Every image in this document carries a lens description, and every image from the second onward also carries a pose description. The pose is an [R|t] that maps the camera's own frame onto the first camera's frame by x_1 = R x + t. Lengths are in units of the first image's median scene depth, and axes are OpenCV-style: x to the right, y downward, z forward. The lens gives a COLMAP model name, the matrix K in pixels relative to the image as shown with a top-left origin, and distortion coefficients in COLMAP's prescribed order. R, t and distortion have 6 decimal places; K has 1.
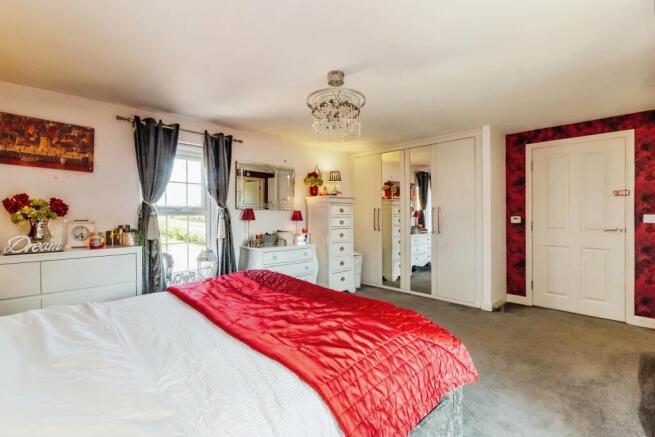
lens RADIAL K [[307.1, 0, 330.7], [0, 307.1, 219.6], [0, 0, 1]] dist [0.002617, 0.000375]
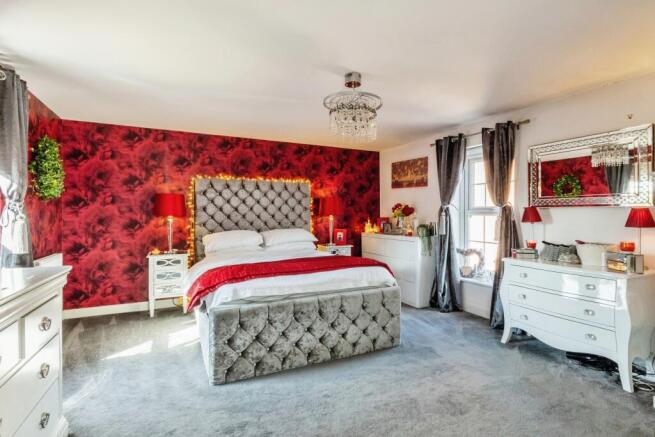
lens RADIAL K [[307.1, 0, 330.7], [0, 307.1, 219.6], [0, 0, 1]] dist [0.002617, 0.000375]
pose [[-0.300646, 0.021970, -0.953483, 0.732581], [-0.012773, 0.999552, 0.027059, -0.022321], [0.953650, 0.020314, -0.300231, 0.916290]]
